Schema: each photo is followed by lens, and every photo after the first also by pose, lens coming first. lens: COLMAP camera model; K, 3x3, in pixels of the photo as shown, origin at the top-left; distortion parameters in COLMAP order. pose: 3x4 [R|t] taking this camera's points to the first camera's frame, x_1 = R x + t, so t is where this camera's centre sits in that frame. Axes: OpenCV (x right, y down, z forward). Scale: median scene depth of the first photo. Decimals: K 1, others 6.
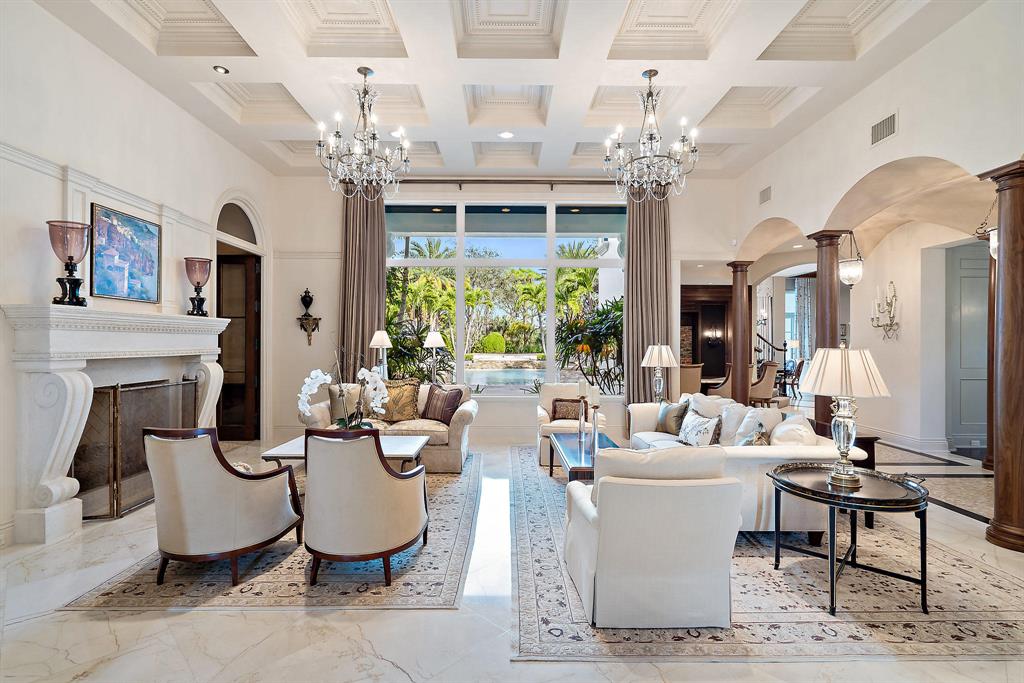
lens RADIAL K [[472.3, 0, 509.5], [0, 472.3, 341.7], [0, 0, 1]] dist [0.001217, 0.000293]
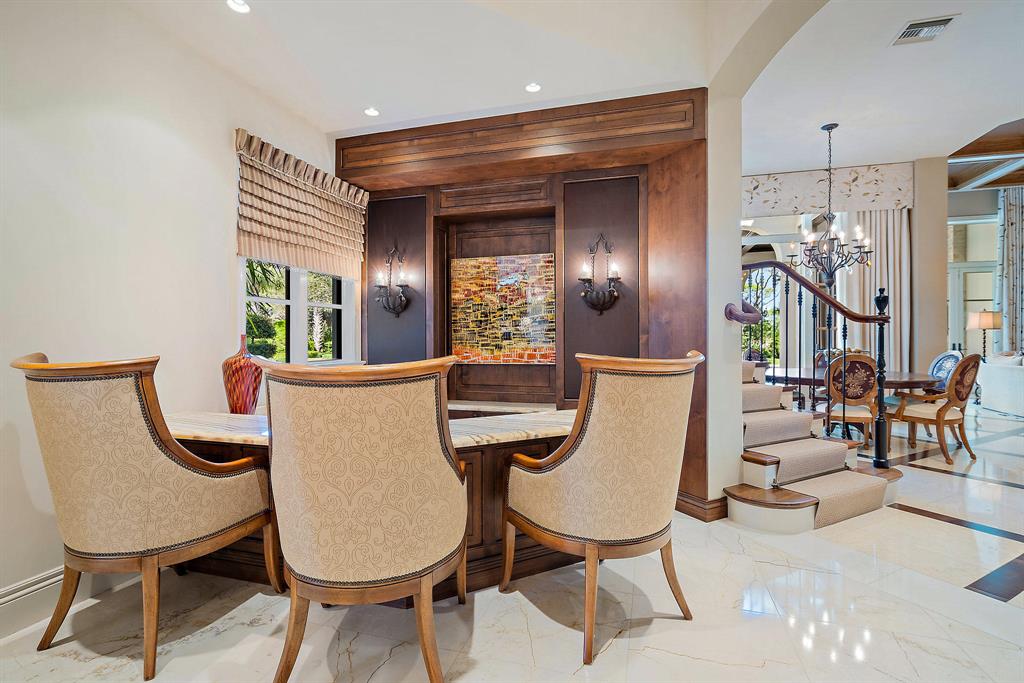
lens RADIAL K [[472.3, 0, 516.4], [0, 472.3, 338.0], [0, 0, 1]] dist [0.001217, 0.000293]
pose [[0.957366, 0.001559, -0.288874, 0.444355], [0.000697, 0.999970, 0.007707, 0.027324], [0.288877, -0.007580, 0.957336, 0.637887]]
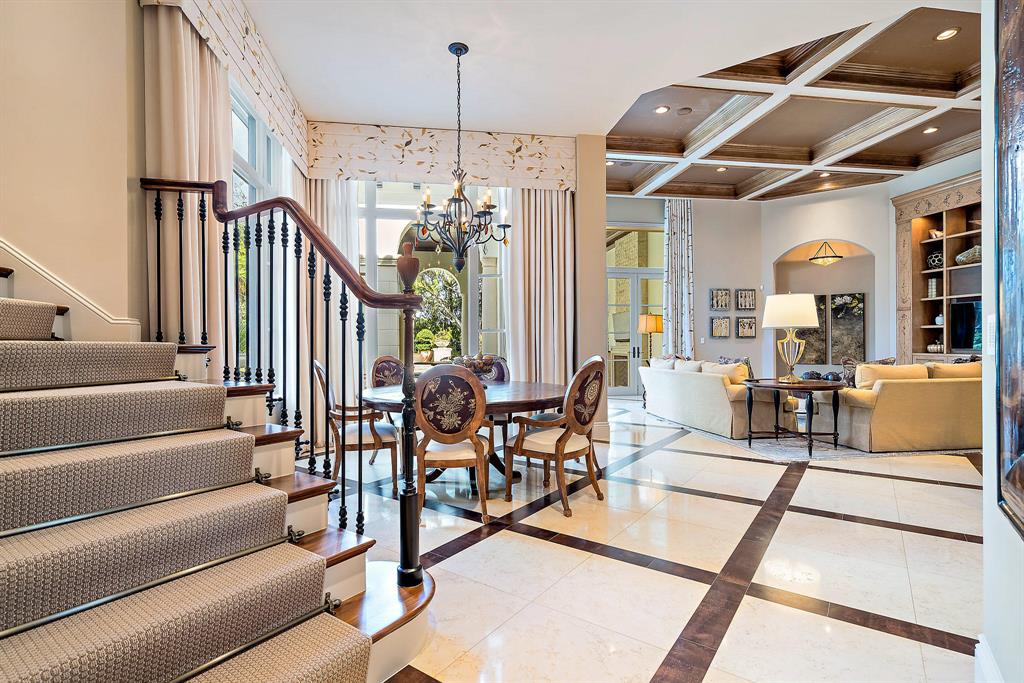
lens RADIAL K [[493.1, 0, 508.3], [0, 493.1, 346.3], [0, 0, 1]] dist [0.001061, 0.000063]
pose [[0.987944, -0.006253, 0.154687, 0.587318], [0.004417, 0.999916, 0.012209, 0.030826], [-0.154750, -0.011379, 0.987888, 0.823444]]
